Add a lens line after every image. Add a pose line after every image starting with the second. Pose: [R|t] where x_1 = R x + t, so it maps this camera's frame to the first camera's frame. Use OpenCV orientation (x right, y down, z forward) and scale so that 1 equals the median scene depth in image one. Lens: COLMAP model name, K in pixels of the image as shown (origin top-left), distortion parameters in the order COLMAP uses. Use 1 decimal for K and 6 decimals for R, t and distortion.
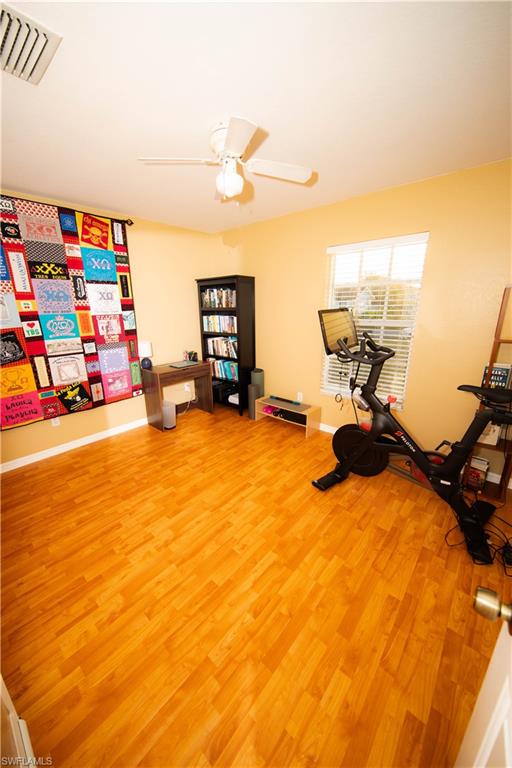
lens RADIAL K [[280.2, 0, 252.8], [0, 280.2, 384.7], [0, 0, 1]] dist [-0.000198, -0.000047]
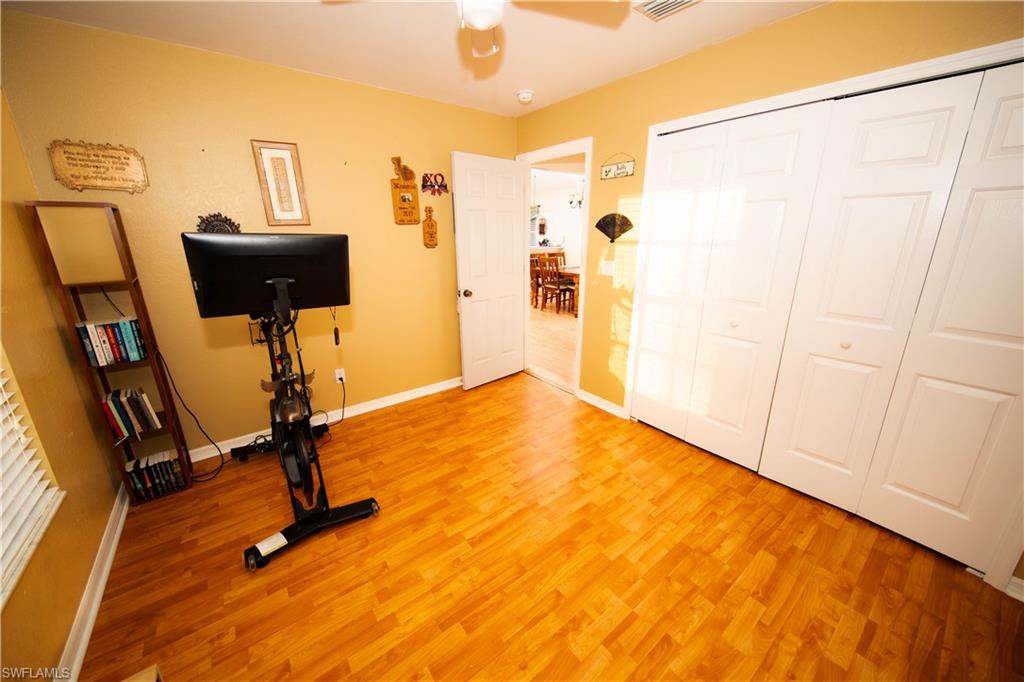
lens RADIAL K [[373.6, 0, 511.4], [0, 373.6, 342.8], [0, 0, 1]] dist [-0.000198, -0.000047]
pose [[-0.982788, -0.034826, 0.181425, -0.237273], [0.068246, 0.844157, 0.531734, -0.421952], [-0.171669, 0.534964, -0.827251, 1.555779]]
